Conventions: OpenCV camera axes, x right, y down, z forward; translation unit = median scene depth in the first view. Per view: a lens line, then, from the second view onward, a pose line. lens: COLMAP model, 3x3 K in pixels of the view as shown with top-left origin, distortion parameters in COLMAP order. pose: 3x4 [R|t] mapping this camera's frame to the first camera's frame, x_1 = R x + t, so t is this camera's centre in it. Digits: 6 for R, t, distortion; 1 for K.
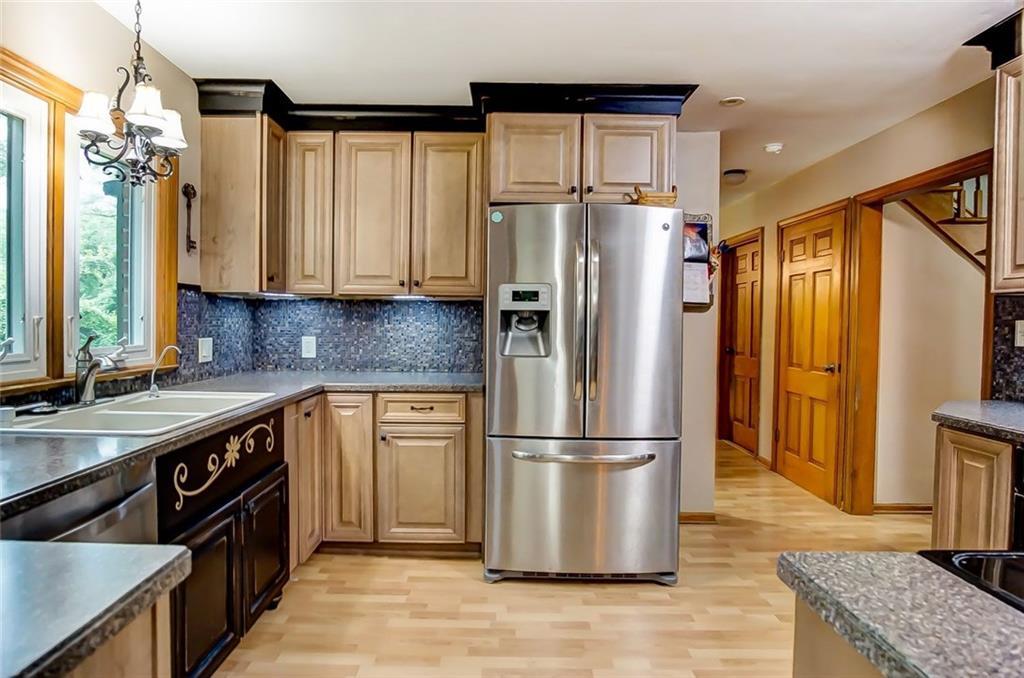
lens RADIAL K [[544.4, 0, 485.0], [0, 544.4, 322.3], [0, 0, 1]] dist [-0.033588, 0.000572]
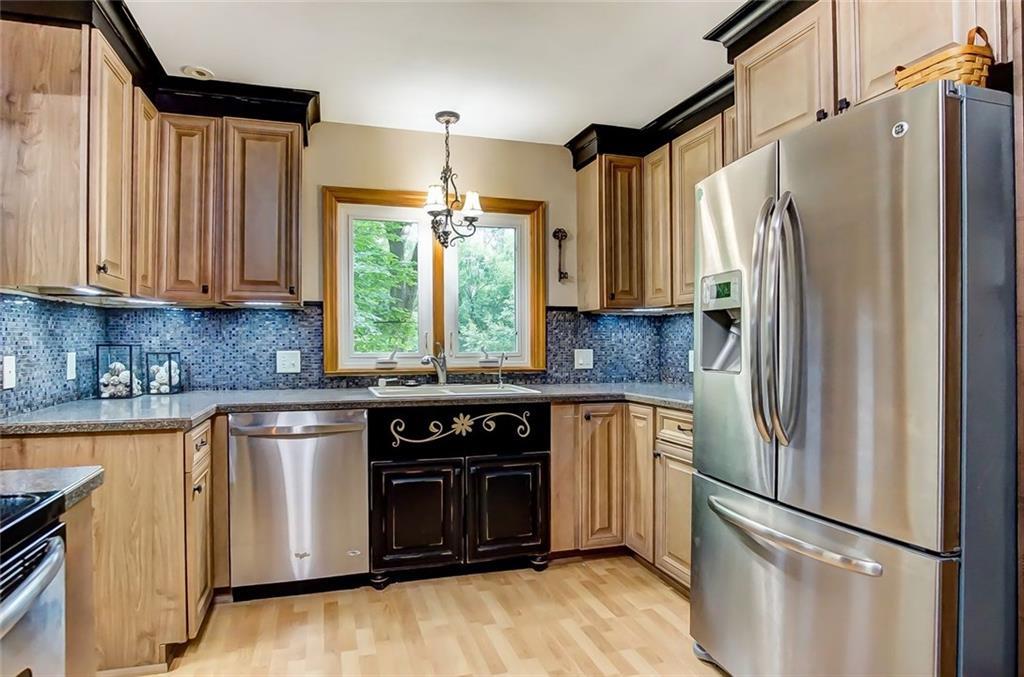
lens RADIAL K [[568.2, 0, 506.3], [0, 568.2, 337.5], [0, 0, 1]] dist [-0.036882, 0.014947]
pose [[0.303047, -0.020594, -0.952753, 0.675716], [0.000608, 0.999770, -0.021417, 0.030623], [0.952975, 0.005911, 0.302990, 0.456552]]
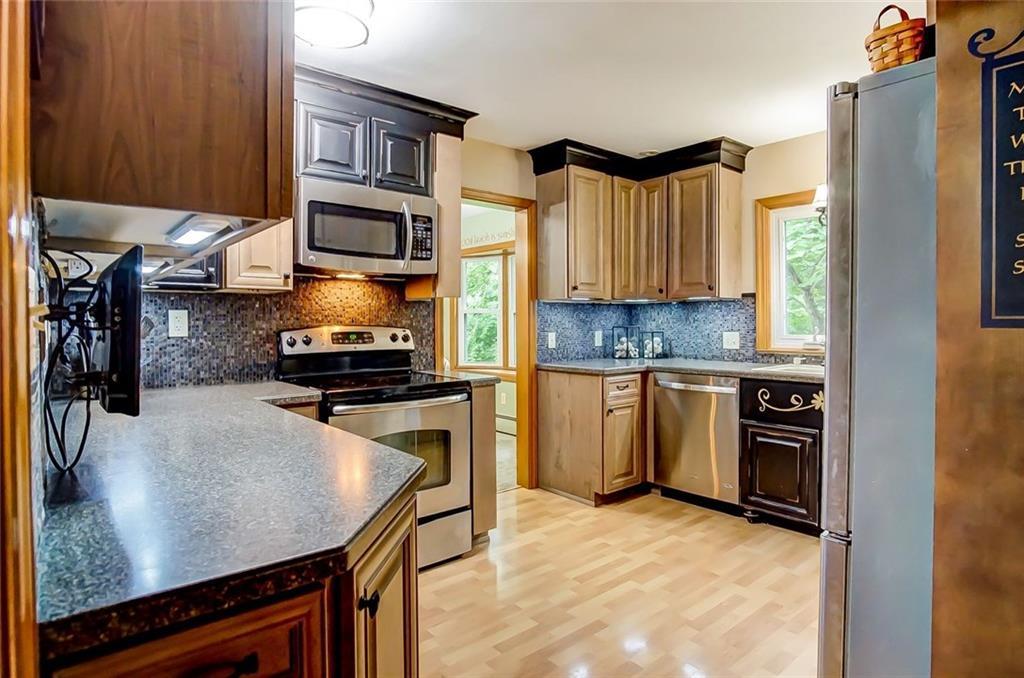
lens RADIAL K [[544.4, 0, 485.0], [0, 544.4, 322.3], [0, 0, 1]] dist [-0.033588, 0.000572]
pose [[-0.764973, -0.012399, -0.643943, 0.874747], [-0.011224, 0.999919, -0.005919, 0.022457], [0.643964, 0.002700, -0.765051, 1.075148]]
